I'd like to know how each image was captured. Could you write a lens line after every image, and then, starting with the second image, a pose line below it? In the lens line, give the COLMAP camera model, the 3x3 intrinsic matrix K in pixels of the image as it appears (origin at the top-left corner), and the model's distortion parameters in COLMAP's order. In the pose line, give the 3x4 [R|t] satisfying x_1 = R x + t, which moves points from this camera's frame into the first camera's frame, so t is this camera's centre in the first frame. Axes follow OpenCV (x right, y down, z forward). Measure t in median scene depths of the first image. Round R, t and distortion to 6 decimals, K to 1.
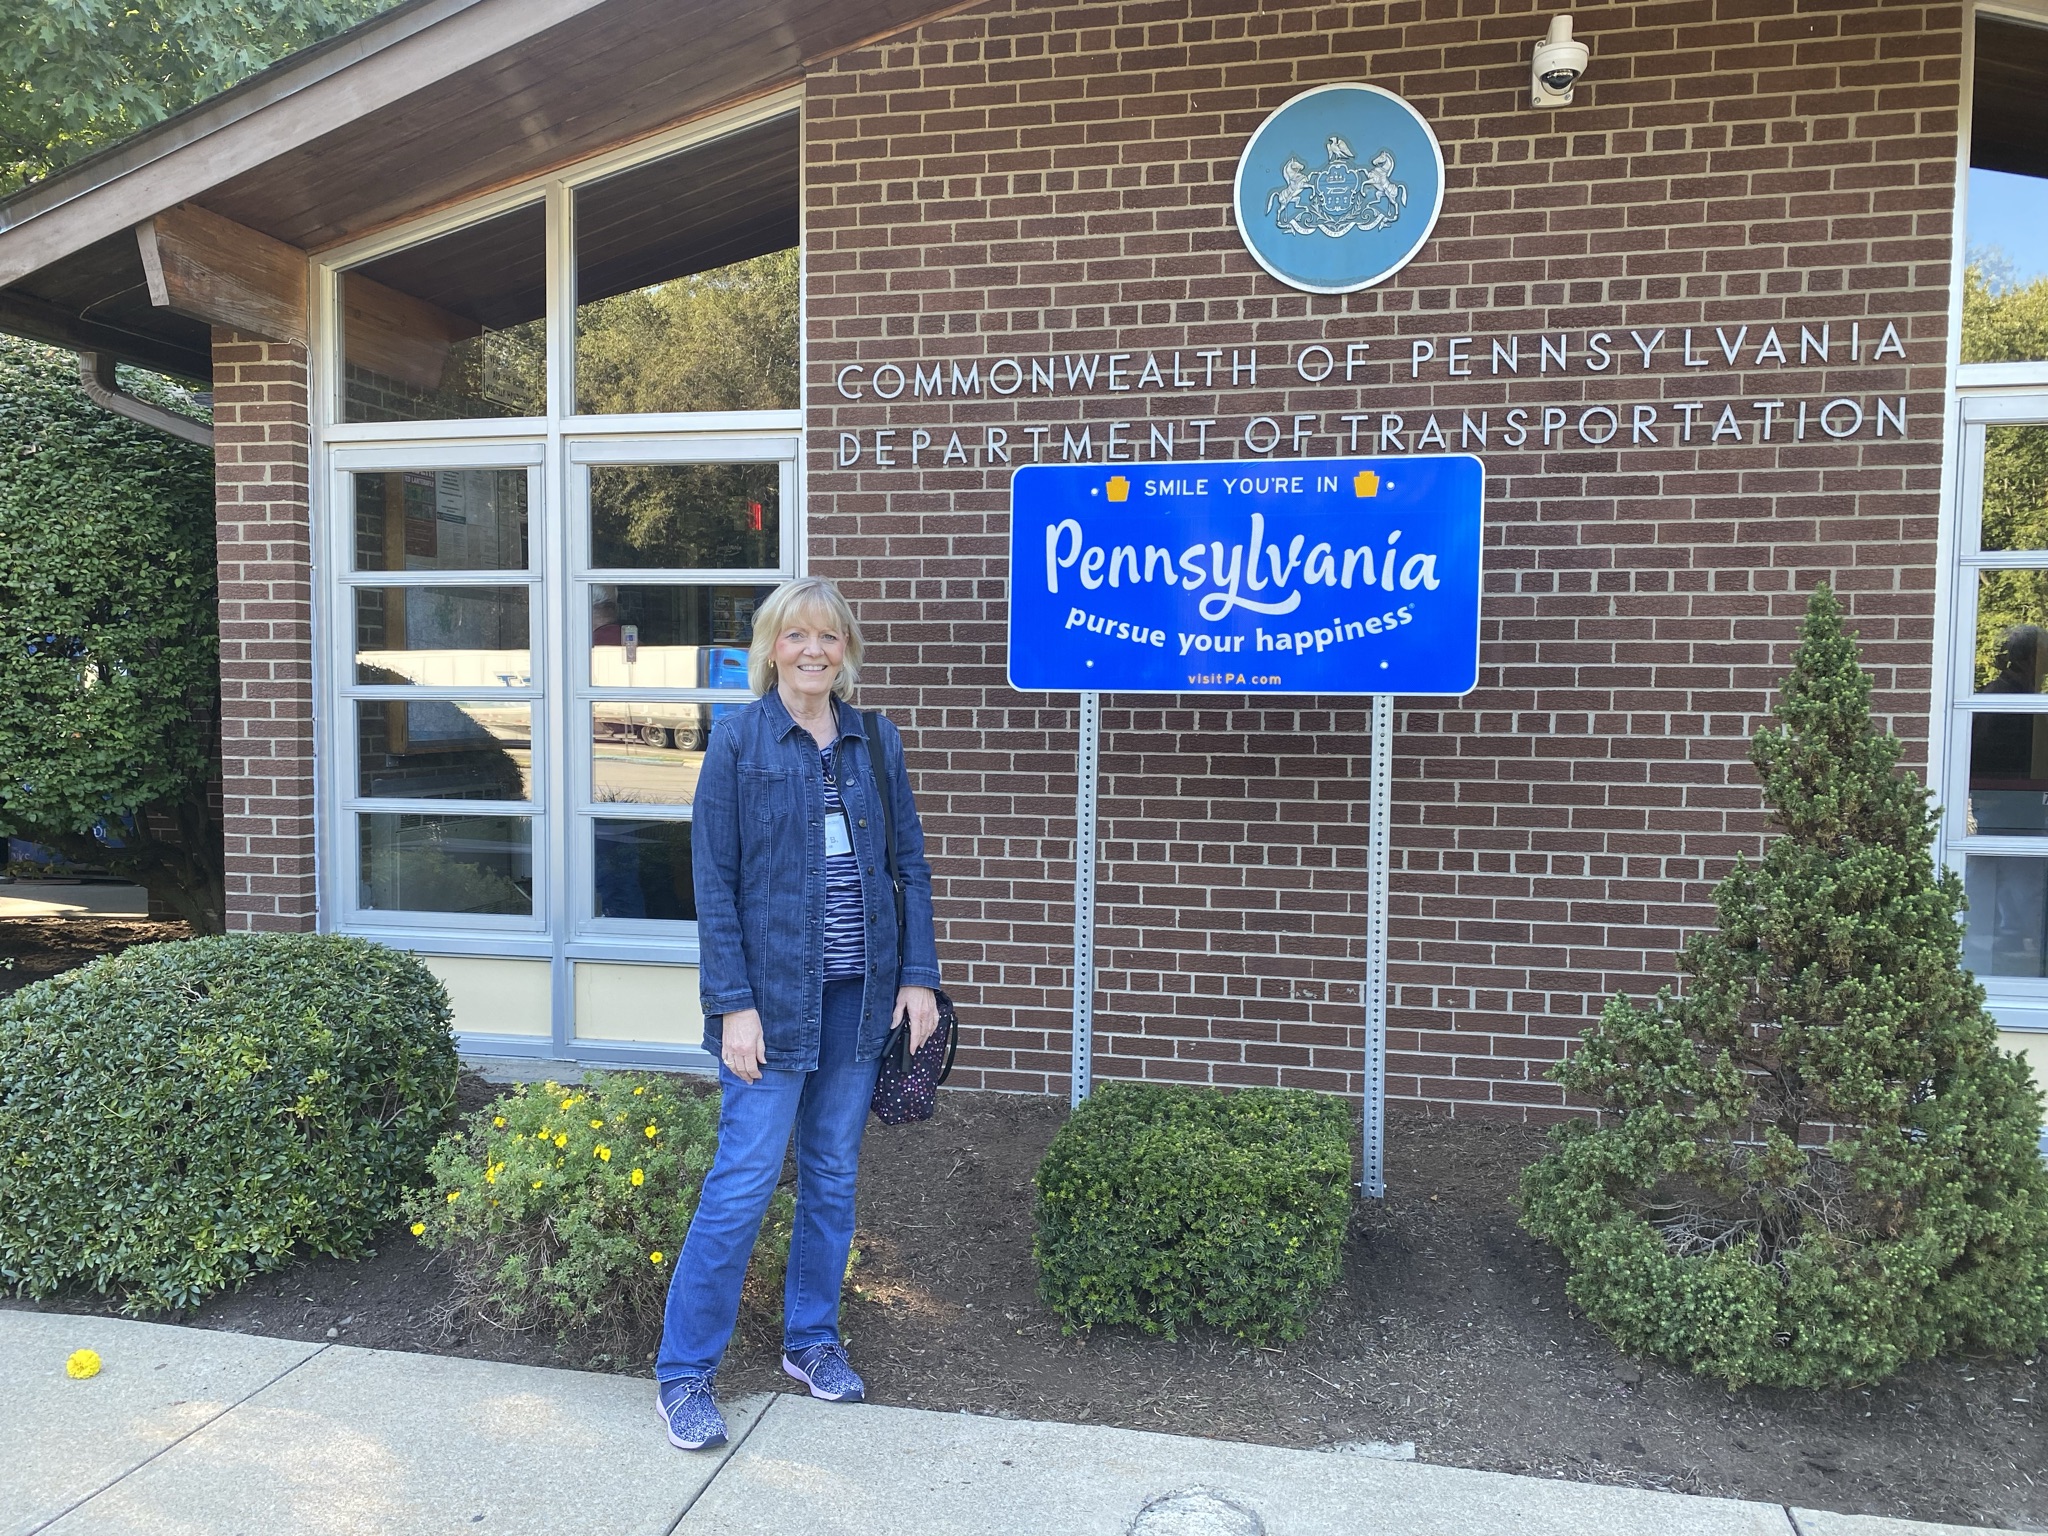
lens RADIAL K [[1593.5, 0, 1006.1], [0, 1593.5, 790.0], [0, 0, 1]] dist [0.026792, -0.021044]
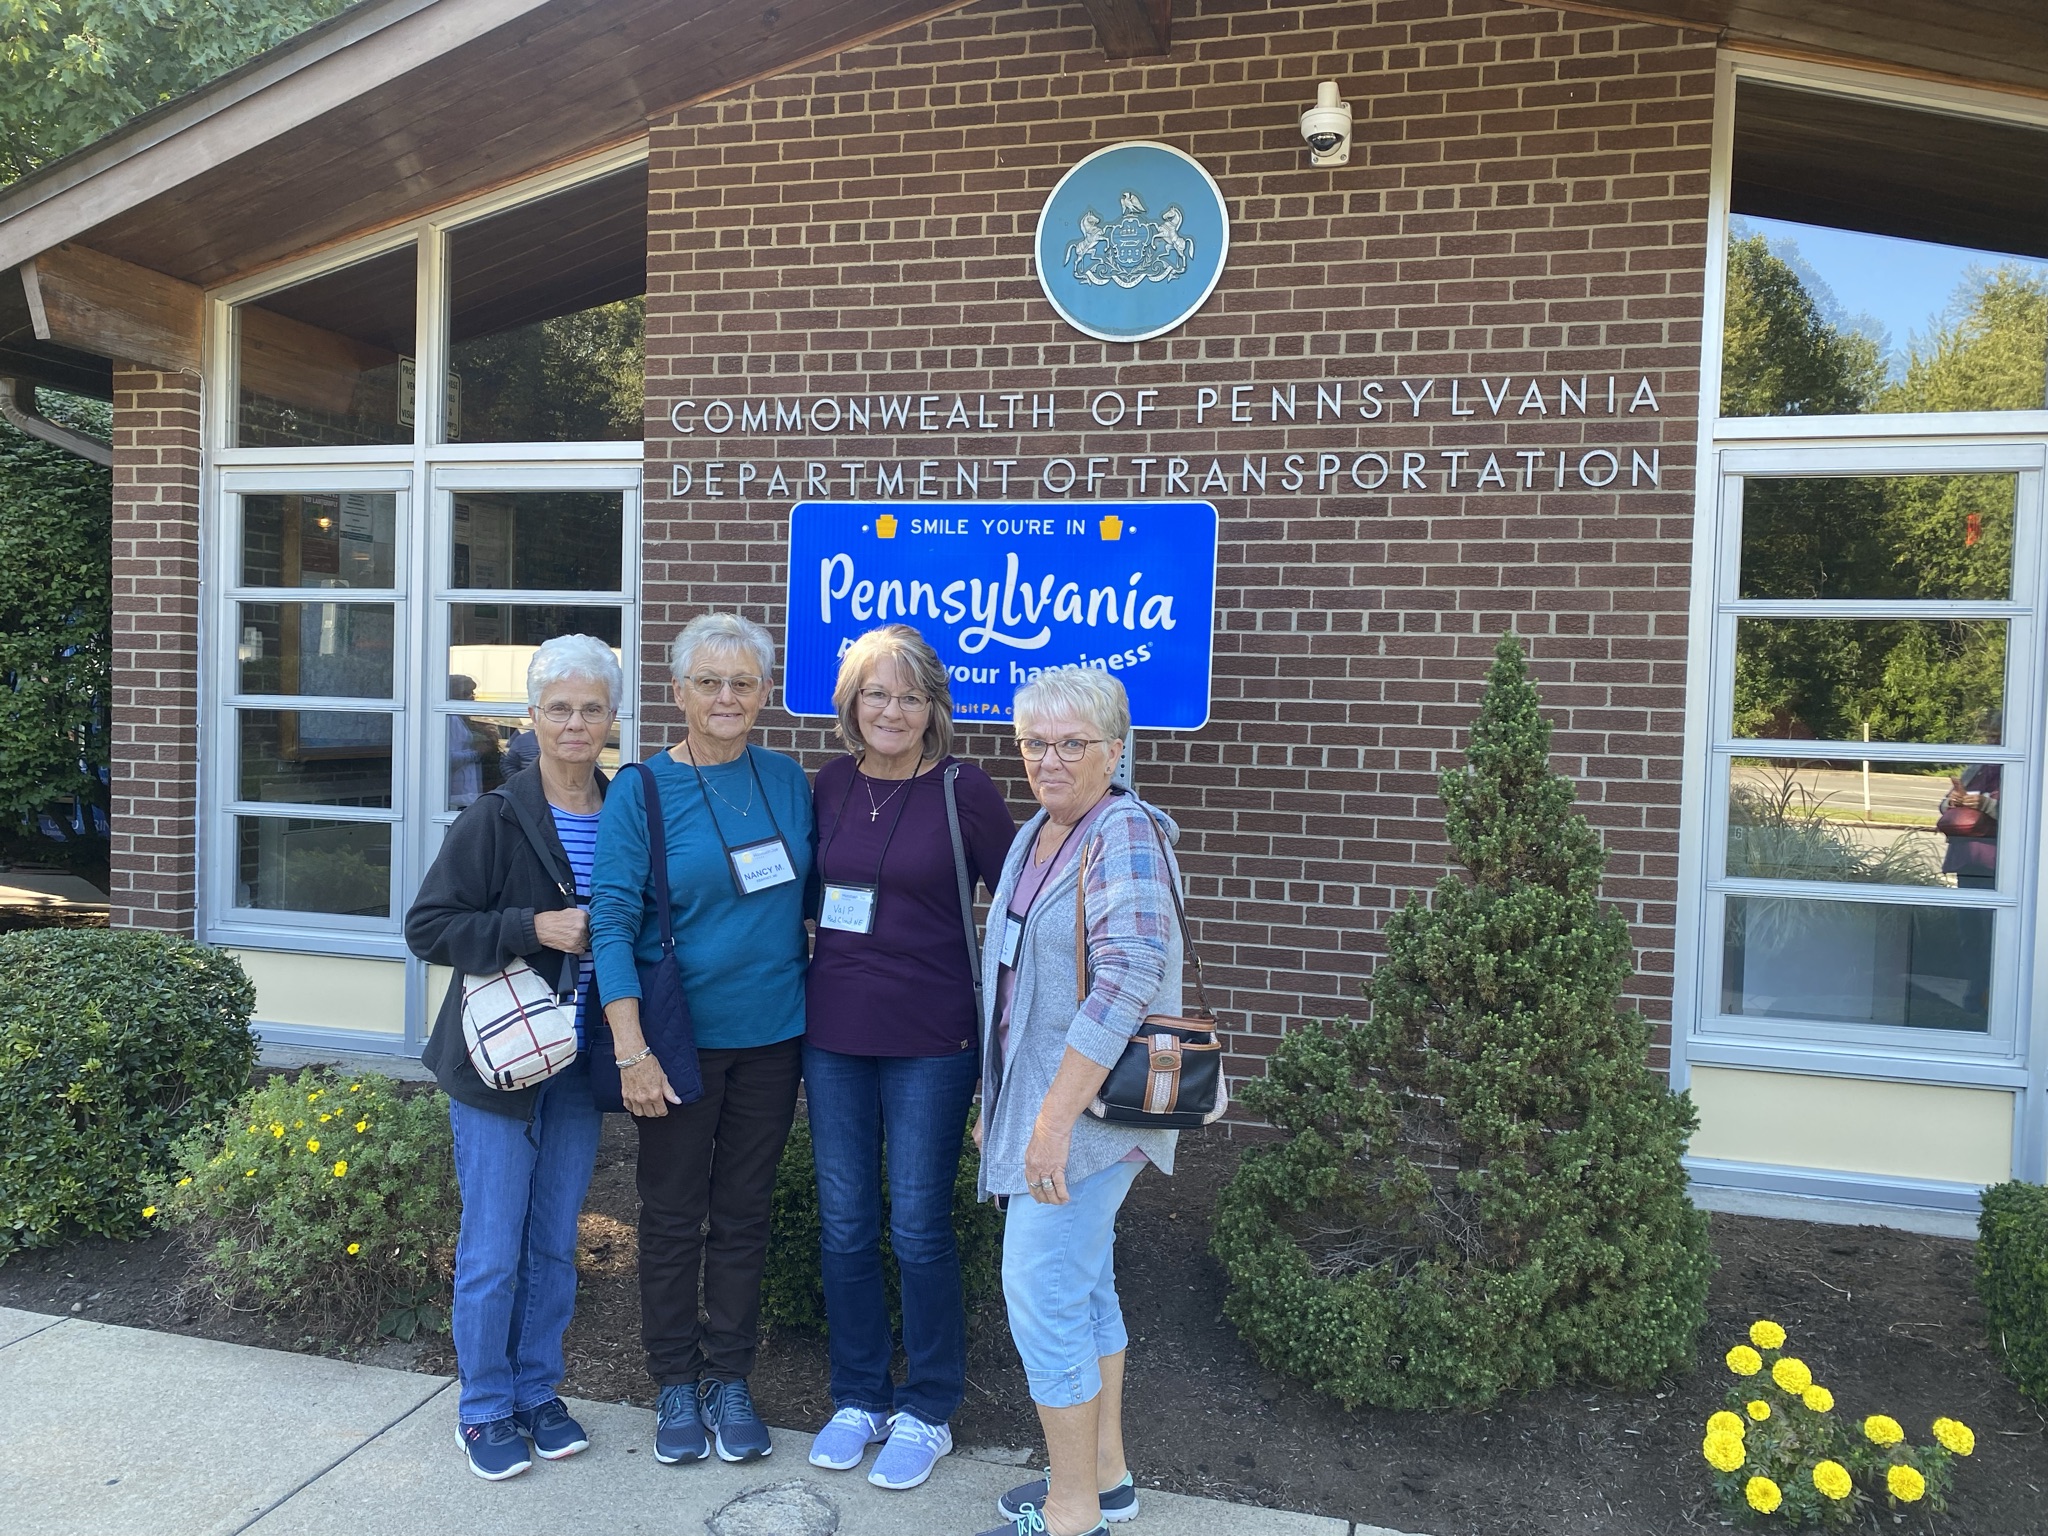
lens RADIAL K [[1593.5, 0, 1016.8], [0, 1593.5, 756.9], [0, 0, 1]] dist [0.026792, -0.021044]
pose [[0.998670, 0.021987, -0.046629, 0.192975], [-0.023217, 0.999392, -0.026002, -0.010730], [0.046029, 0.027050, 0.998574, -0.037023]]
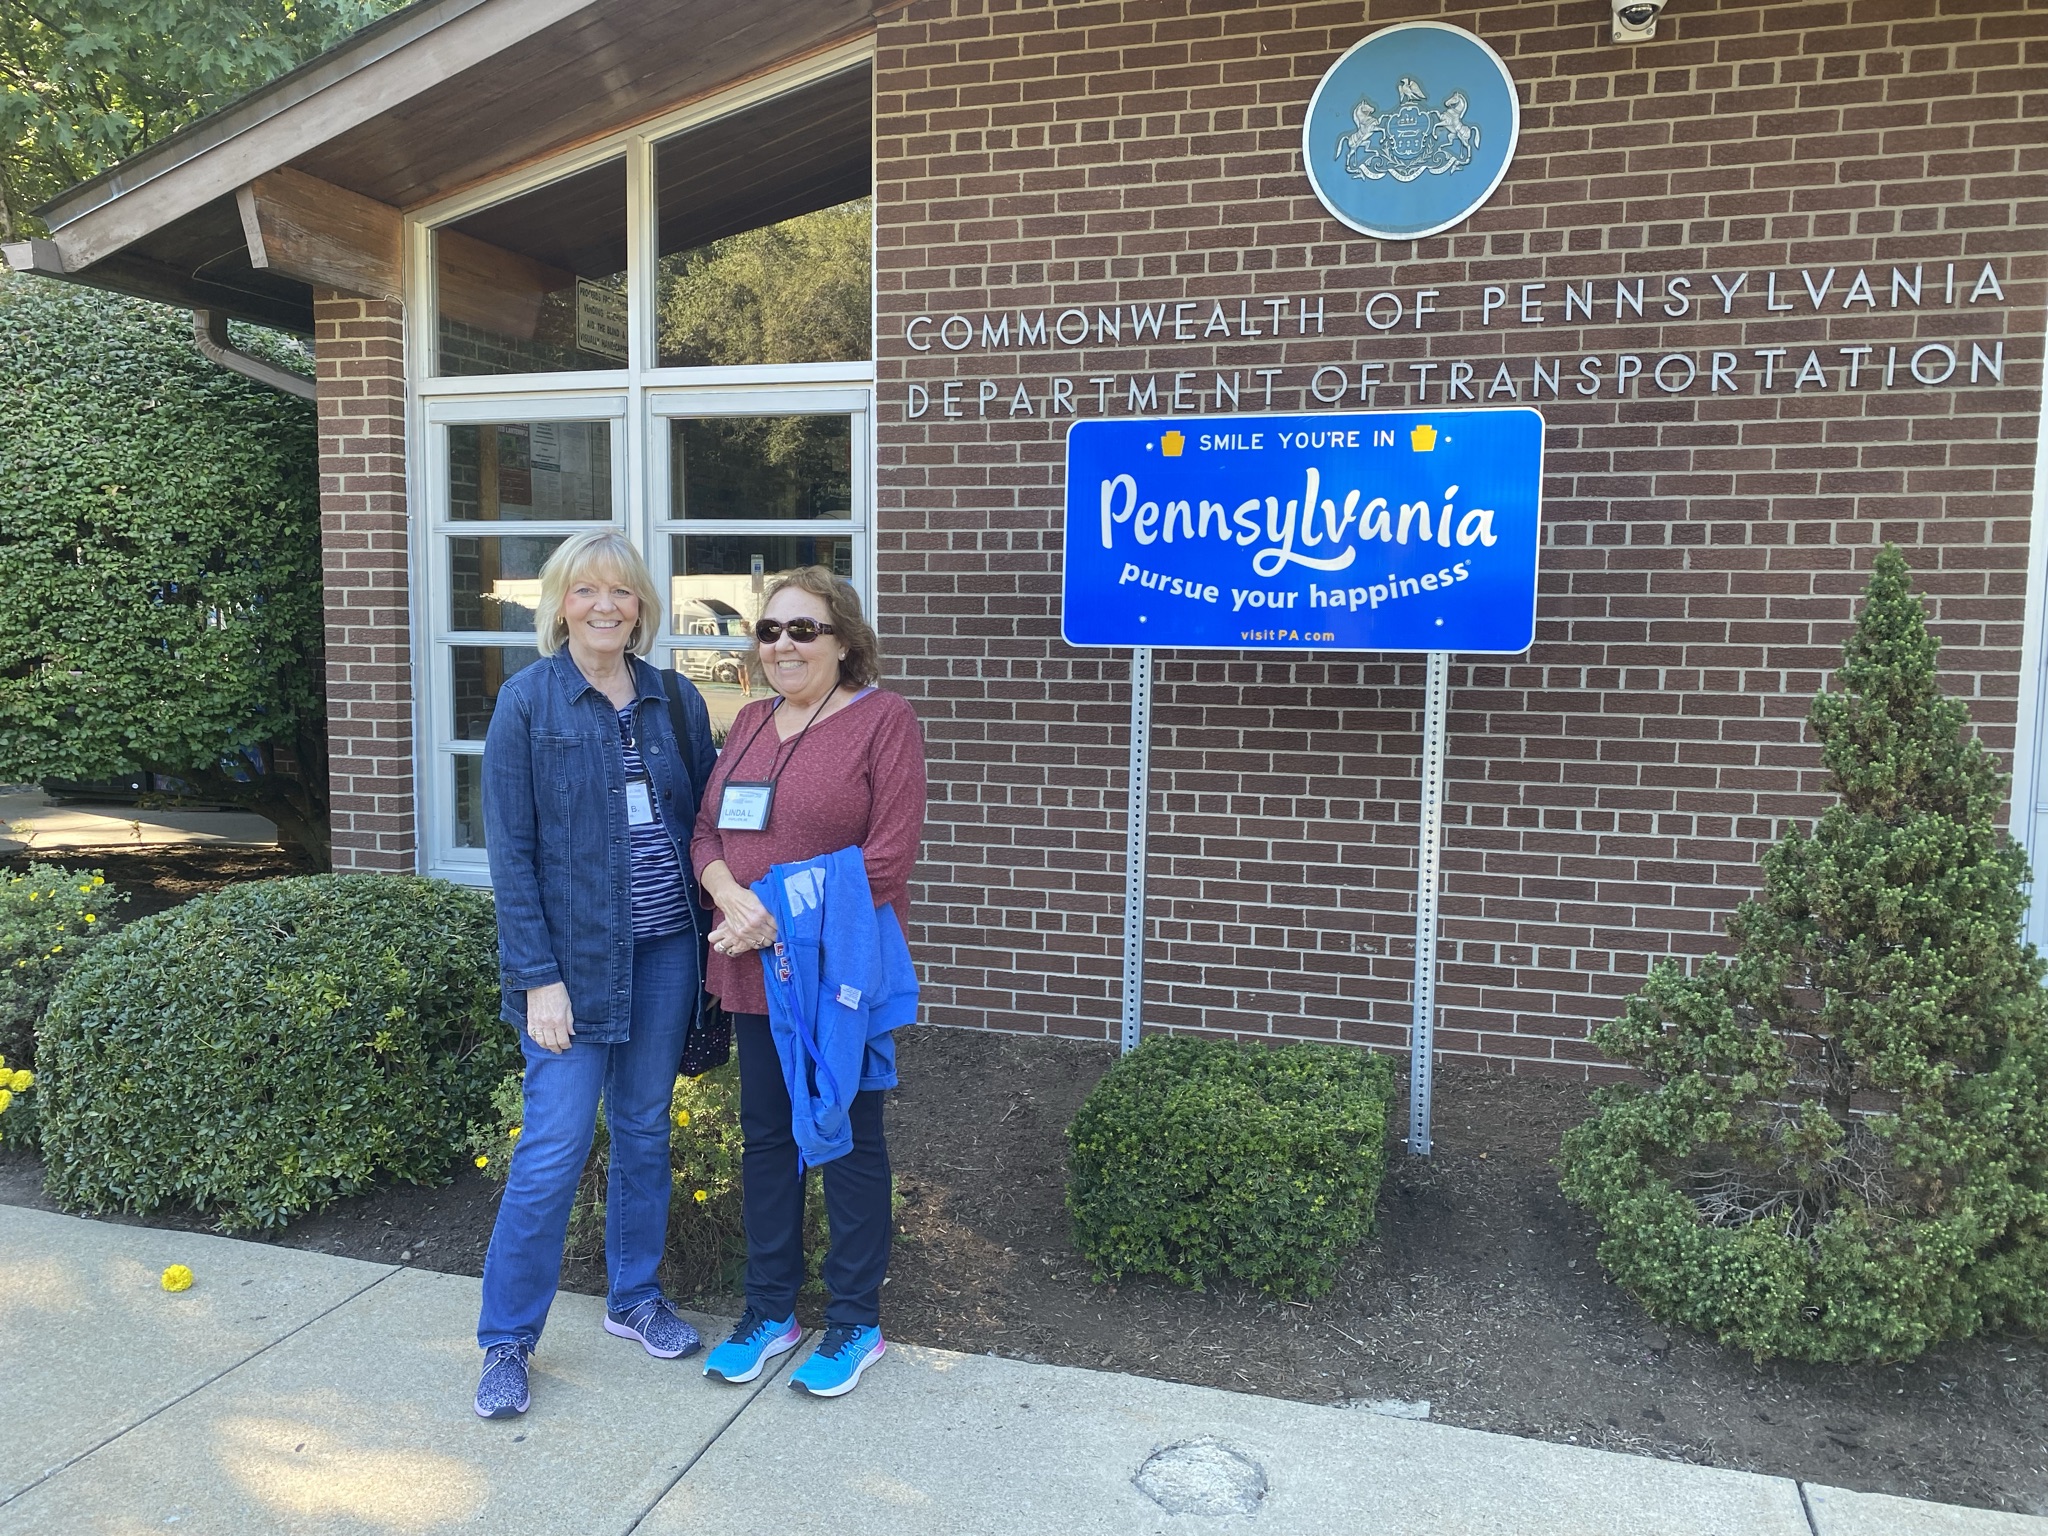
lens RADIAL K [[1593.5, 0, 1011.1], [0, 1593.5, 773.9], [0, 0, 1]] dist [0.026792, -0.021044]
pose [[0.997046, 0.010105, -0.076145, 0.043703], [-0.007428, 0.999347, 0.035350, -0.015515], [0.076452, -0.034680, 0.996470, -0.009944]]
